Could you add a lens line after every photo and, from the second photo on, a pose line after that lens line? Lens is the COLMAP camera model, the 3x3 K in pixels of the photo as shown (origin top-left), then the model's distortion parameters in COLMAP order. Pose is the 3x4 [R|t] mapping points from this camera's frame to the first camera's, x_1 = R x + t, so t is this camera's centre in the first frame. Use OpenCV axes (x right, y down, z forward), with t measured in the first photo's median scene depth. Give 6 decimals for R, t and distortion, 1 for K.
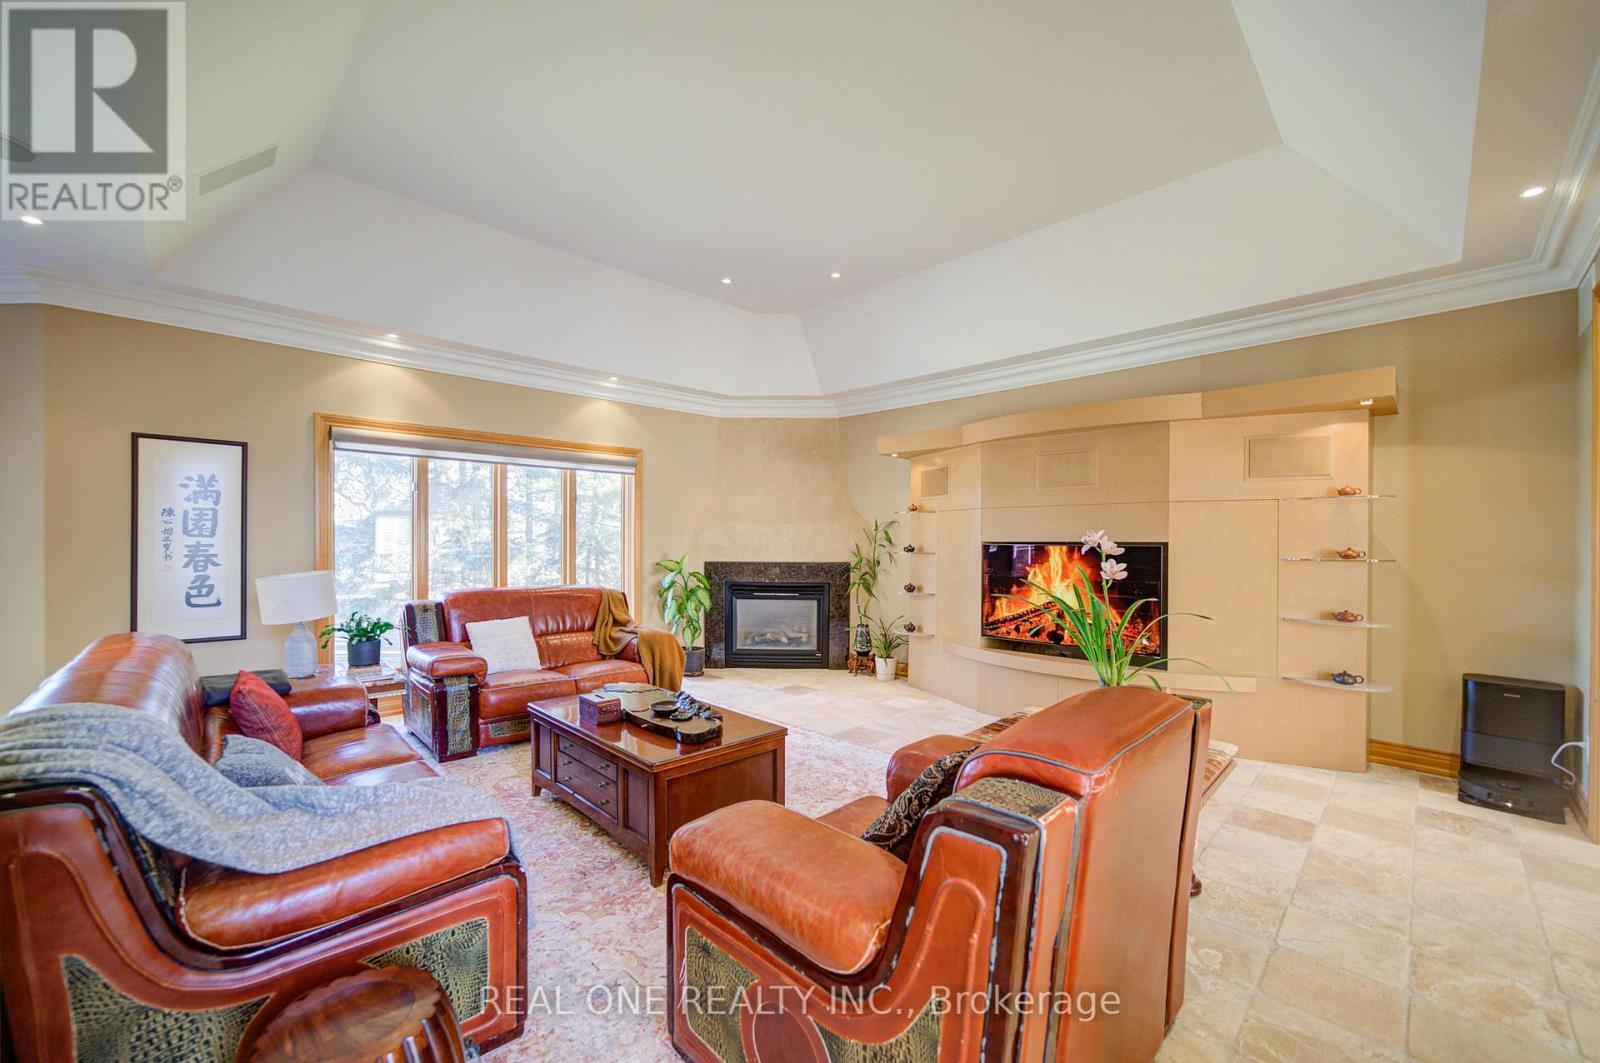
lens RADIAL K [[656.3, 0, 788.9], [0, 656.3, 539.5], [0, 0, 1]] dist [0.003617, 0.000418]
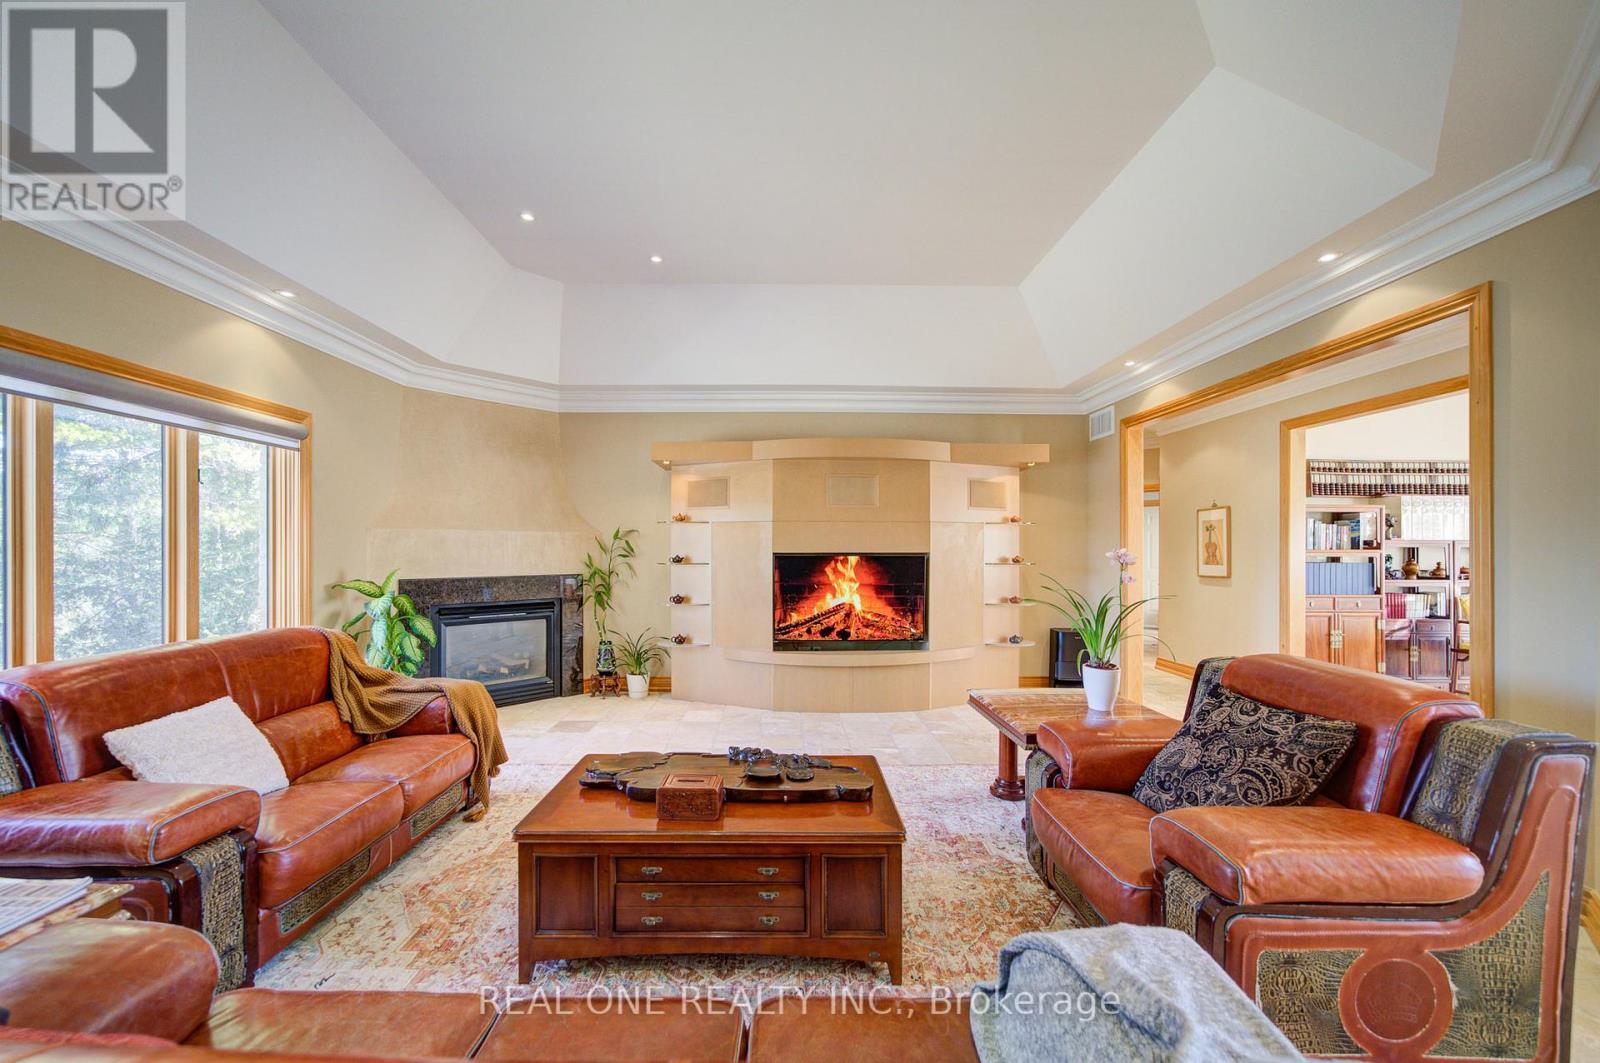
lens RADIAL K [[593.5, 0, 812.0], [0, 593.5, 552.3], [0, 0, 1]] dist [0.003818, 0.001527]
pose [[0.713706, -0.002311, 0.700442, -0.308839], [-0.003986, 0.999965, 0.007361, -0.004450], [-0.700434, -0.008046, 0.713672, 0.237028]]
